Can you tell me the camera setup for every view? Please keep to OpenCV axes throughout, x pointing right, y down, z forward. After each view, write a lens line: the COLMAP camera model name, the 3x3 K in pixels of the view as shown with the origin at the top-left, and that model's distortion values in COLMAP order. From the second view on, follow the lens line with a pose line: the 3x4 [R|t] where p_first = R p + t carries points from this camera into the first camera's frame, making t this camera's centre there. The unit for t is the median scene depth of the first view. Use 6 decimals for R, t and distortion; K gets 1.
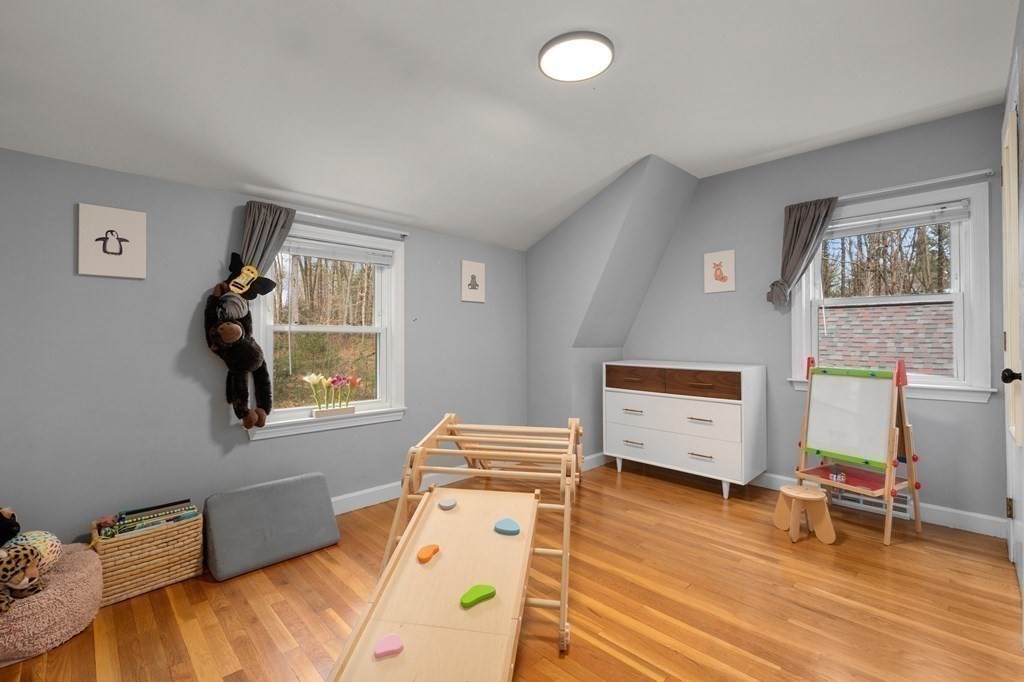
lens RADIAL K [[442.9, 0, 508.2], [0, 442.9, 339.8], [0, 0, 1]] dist [-0.000892, -0.000164]
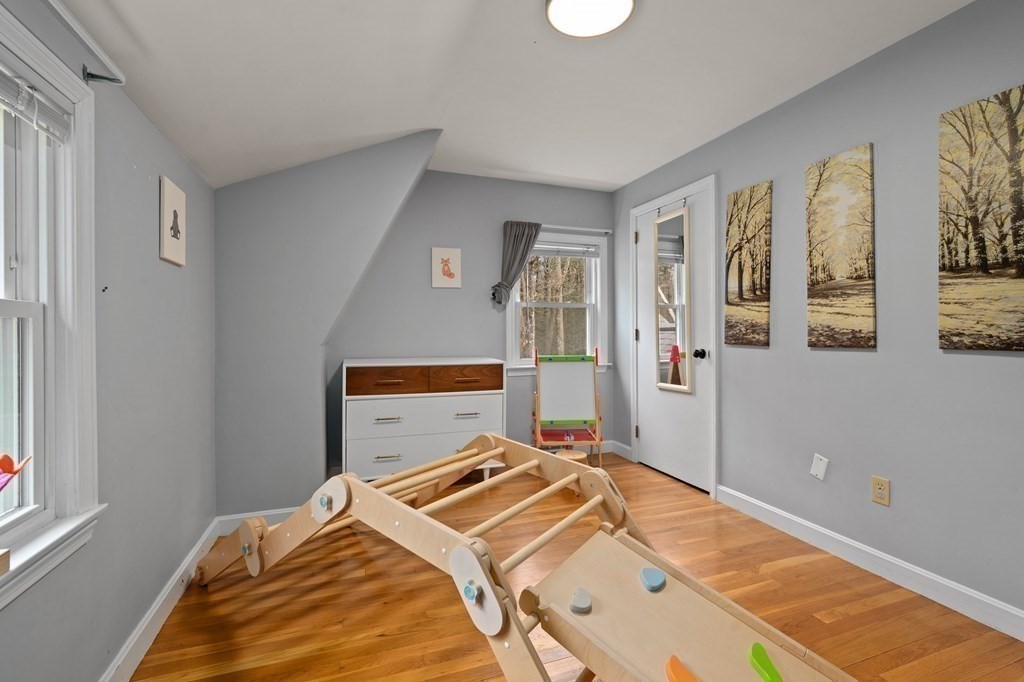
lens RADIAL K [[446.8, 0, 509.2], [0, 446.8, 331.2], [0, 0, 1]] dist [0.000129, -0.000437]
pose [[0.419776, 0.003415, 0.907621, -0.438133], [0.004451, 0.999973, -0.005821, -0.001093], [-0.907617, 0.006483, 0.419750, 0.485914]]
